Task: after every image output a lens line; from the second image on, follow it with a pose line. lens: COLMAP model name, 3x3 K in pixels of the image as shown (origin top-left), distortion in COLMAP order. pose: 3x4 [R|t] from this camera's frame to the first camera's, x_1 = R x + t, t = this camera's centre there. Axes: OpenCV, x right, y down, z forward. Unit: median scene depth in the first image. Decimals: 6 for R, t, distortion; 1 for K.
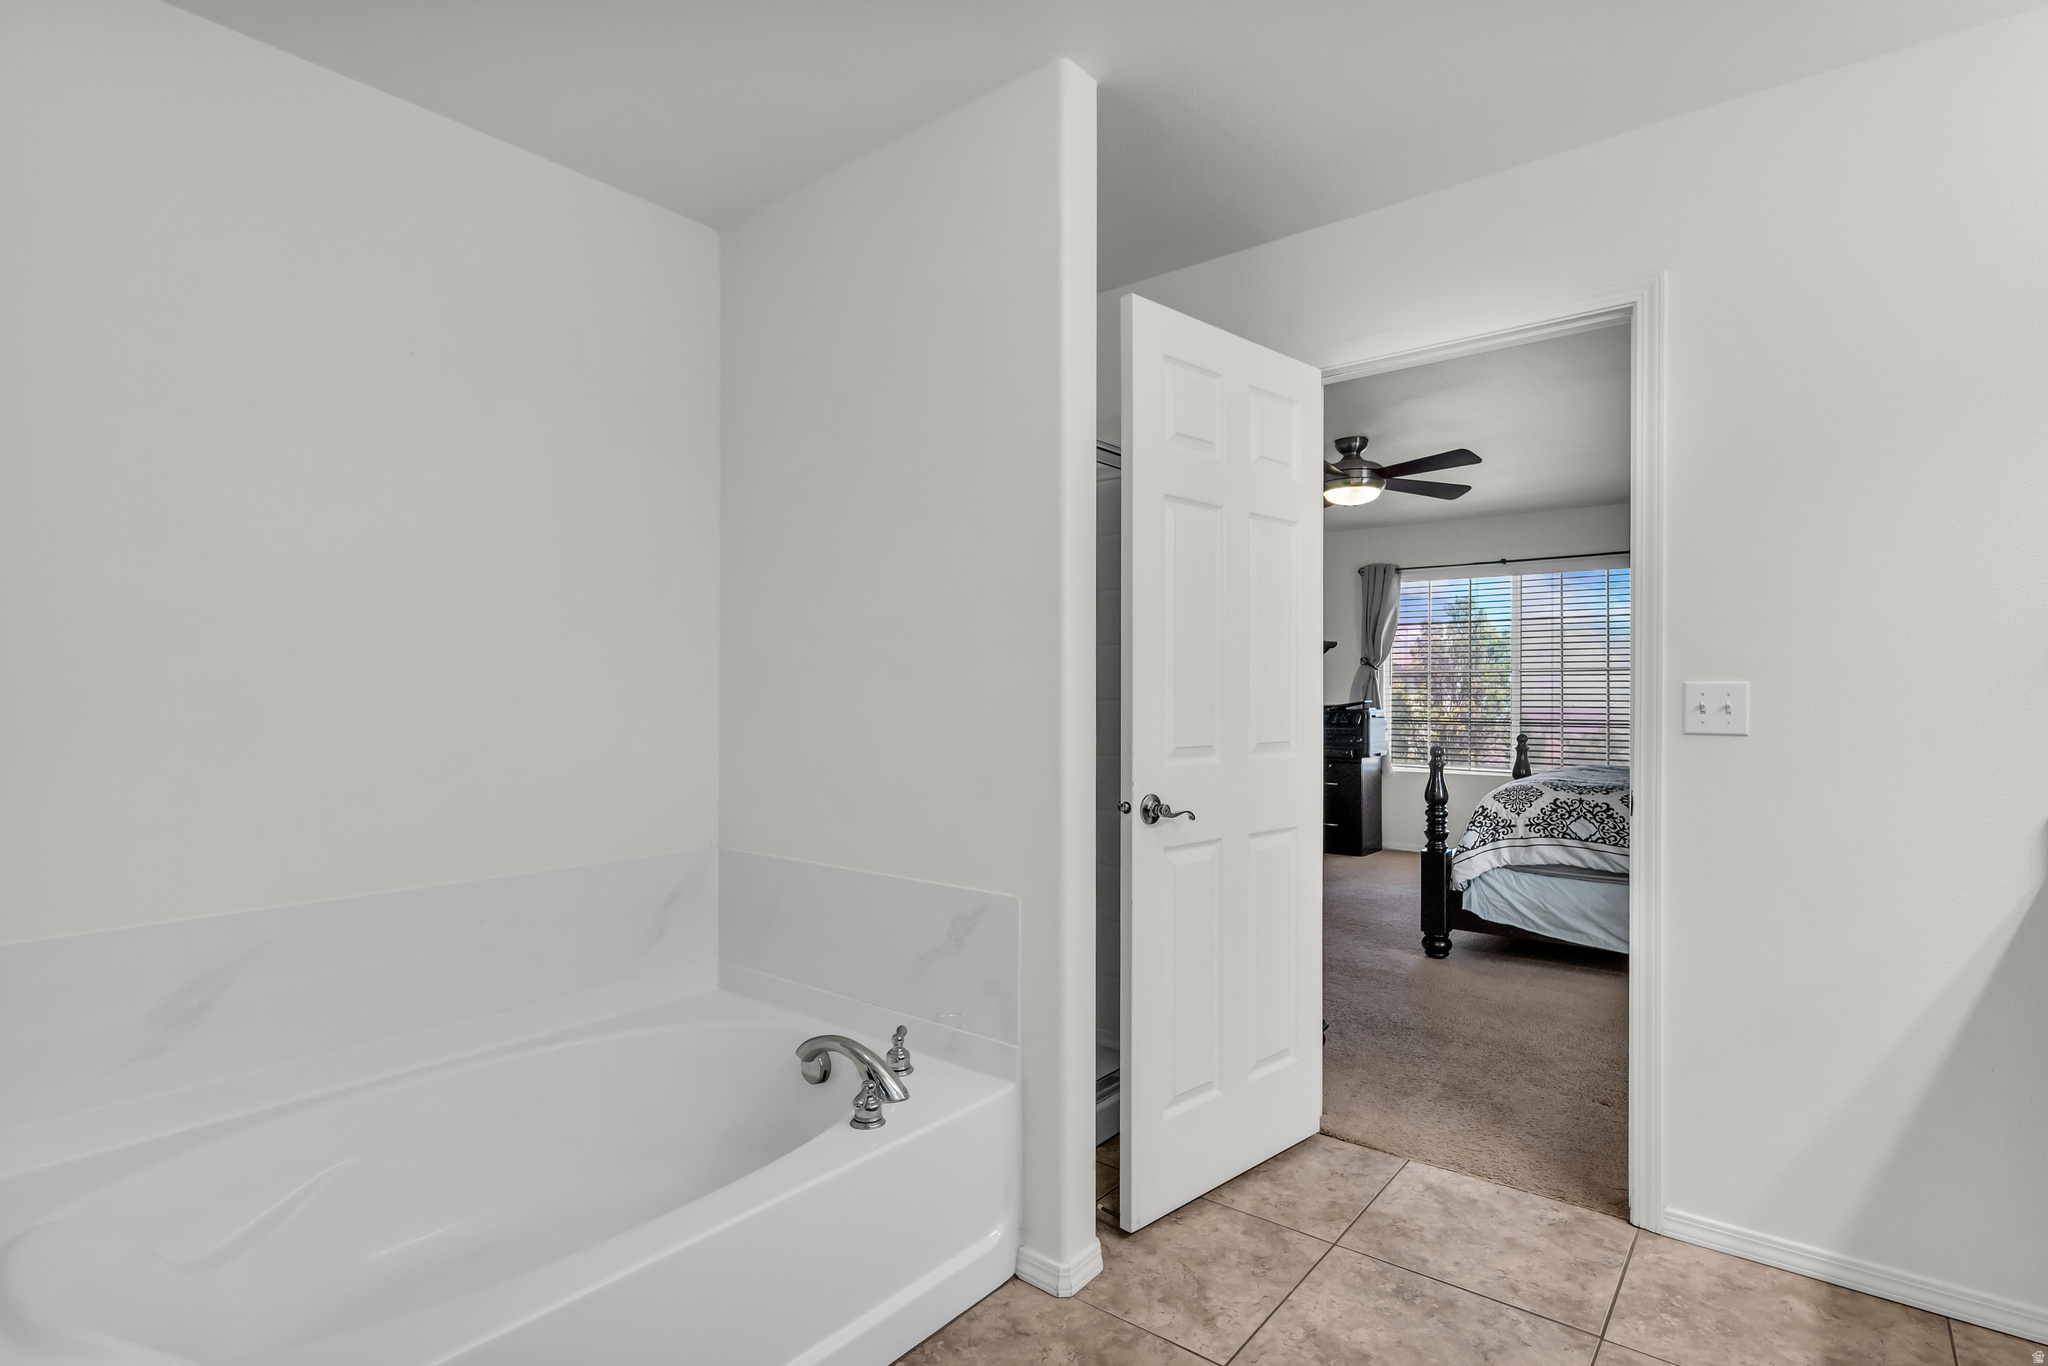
lens RADIAL K [[992.2, 0, 1022.9], [0, 992.2, 684.6], [0, 0, 1]] dist [0.000454, 0.000035]
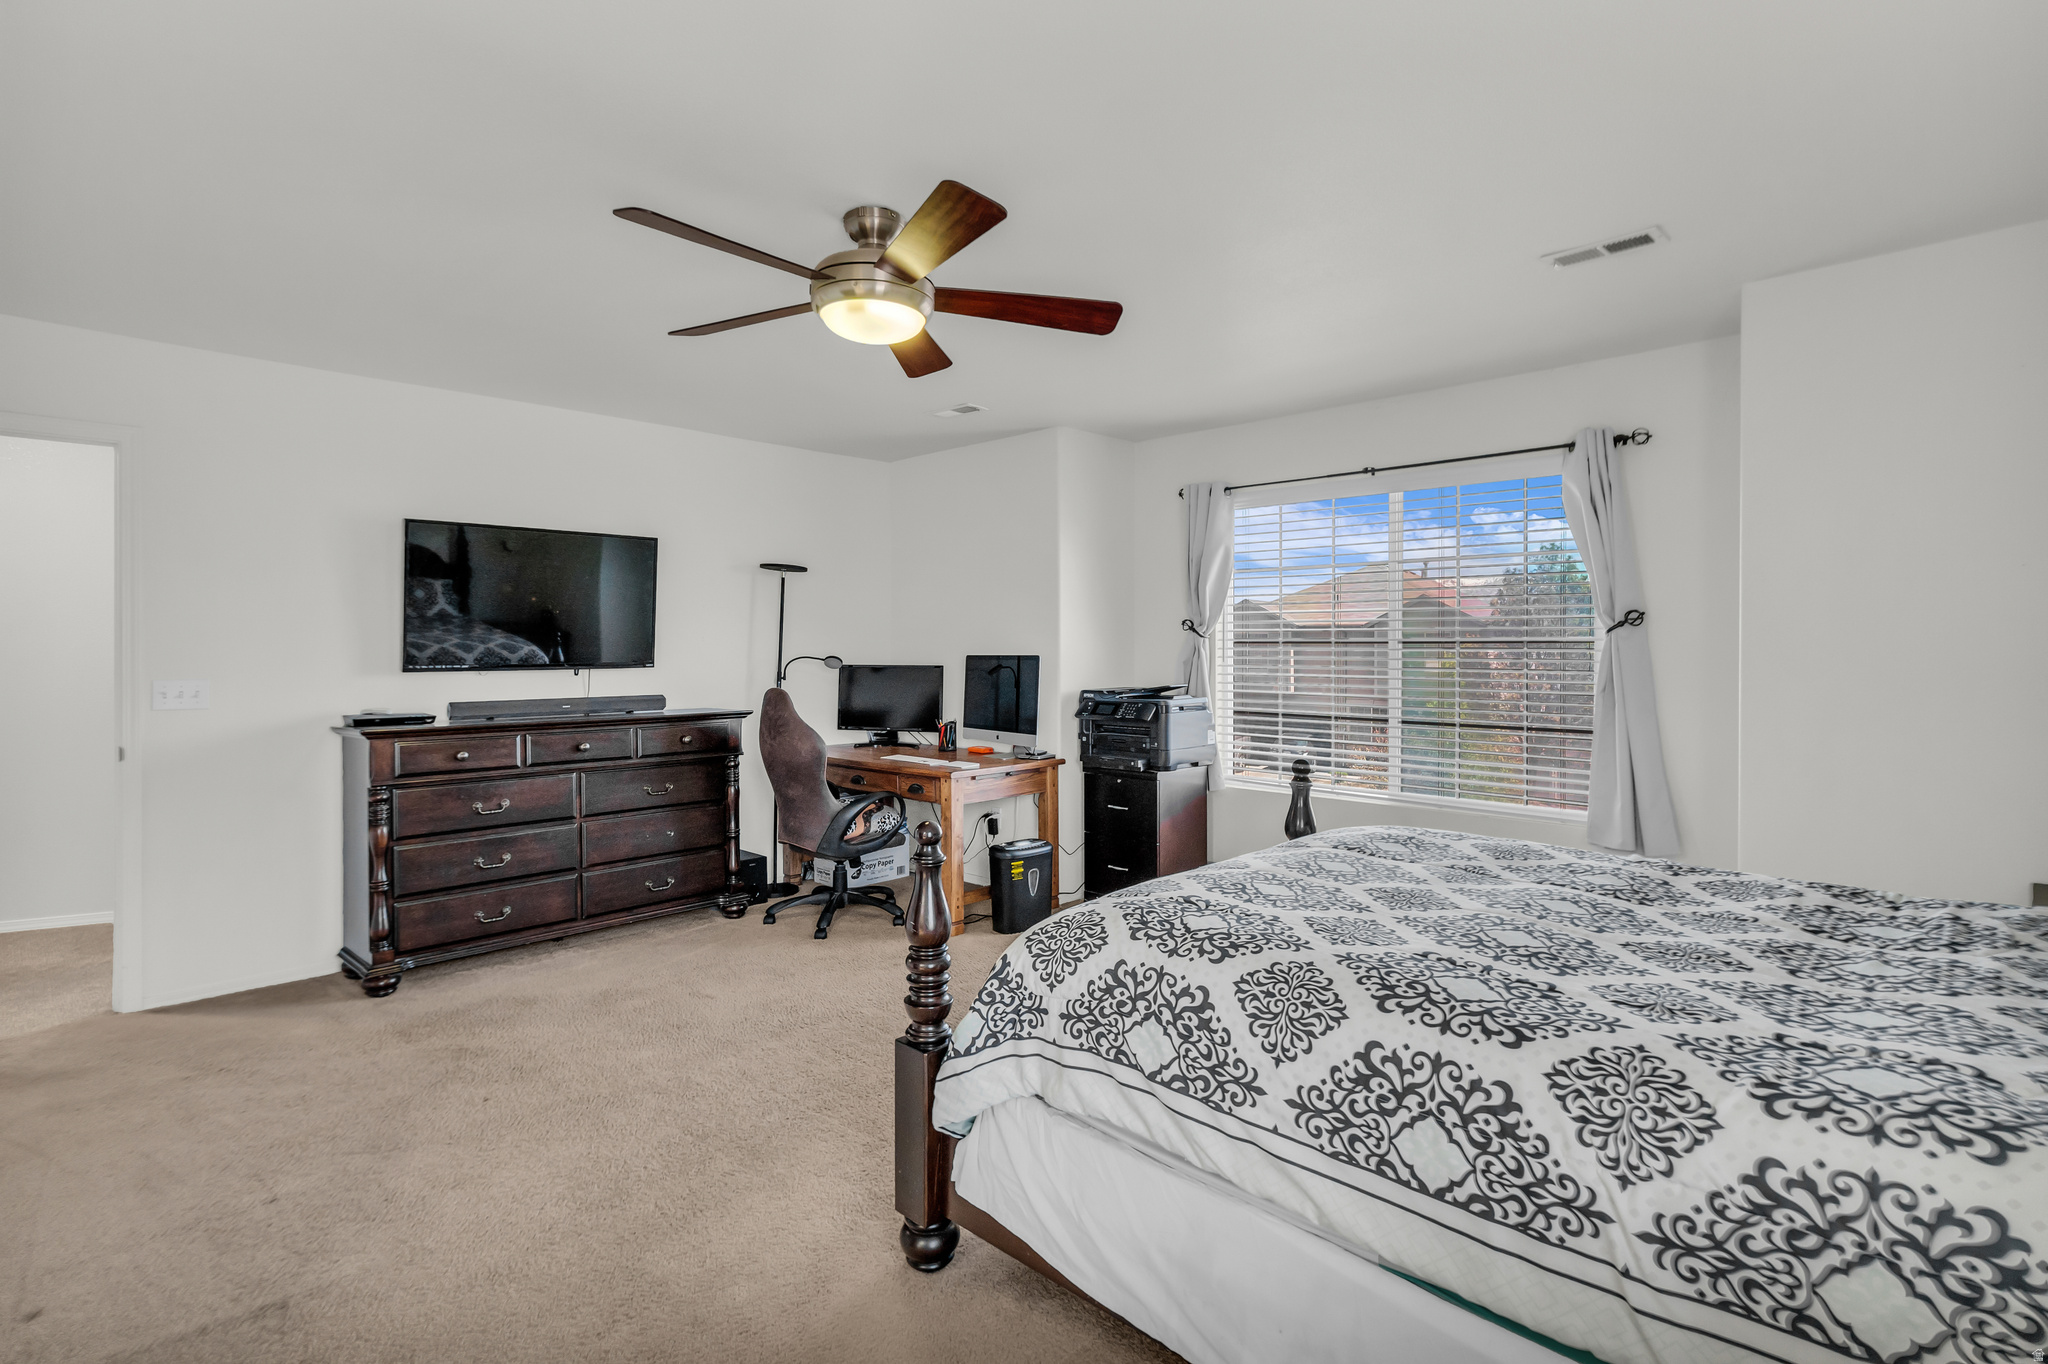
lens RADIAL K [[992.2, 0, 1002.6], [0, 992.2, 647.4], [0, 0, 1]] dist [0.000454, 0.000035]
pose [[0.994802, -0.003487, -0.101768, 0.392253], [0.004080, 0.999976, 0.005616, -0.017769], [0.101746, -0.006002, 0.994792, 0.418564]]
